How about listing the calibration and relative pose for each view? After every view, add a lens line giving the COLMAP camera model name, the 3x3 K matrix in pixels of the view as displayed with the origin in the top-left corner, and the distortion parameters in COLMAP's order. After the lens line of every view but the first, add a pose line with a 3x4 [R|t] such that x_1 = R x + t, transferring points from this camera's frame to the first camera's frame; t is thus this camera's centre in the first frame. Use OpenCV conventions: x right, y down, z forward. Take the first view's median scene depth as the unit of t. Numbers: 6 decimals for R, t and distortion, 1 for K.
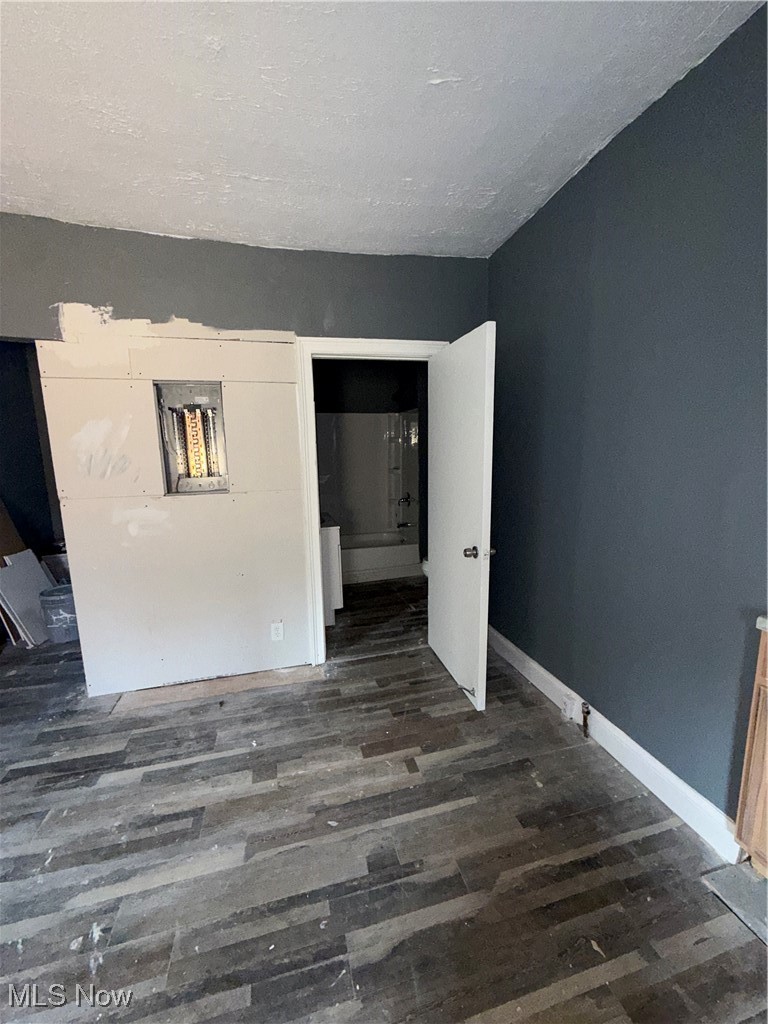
lens RADIAL K [[406.6, 0, 385.4], [0, 406.6, 512.3], [0, 0, 1]] dist [-0.001179, -0.000119]
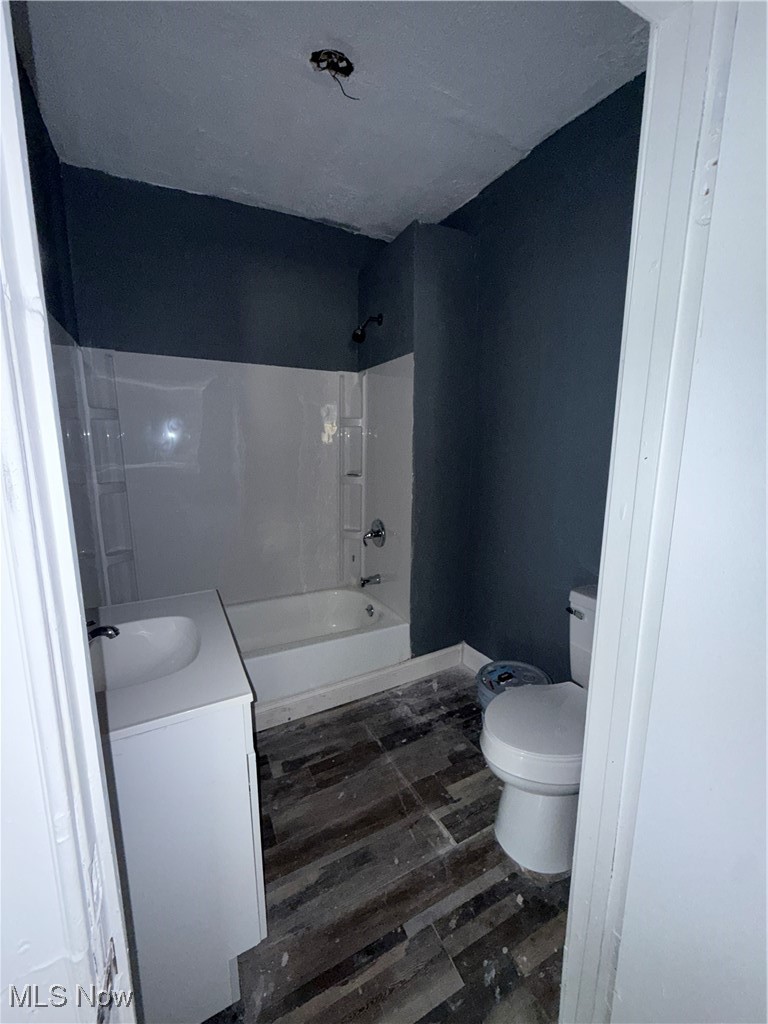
lens RADIAL K [[406.6, 0, 382.5], [0, 406.6, 512.5], [0, 0, 1]] dist [-0.001179, -0.000119]
pose [[0.977192, -0.018861, 0.211518, -0.153114], [0.018444, 0.999822, 0.003948, -0.174984], [-0.211555, 0.000043, 0.977366, 1.362293]]
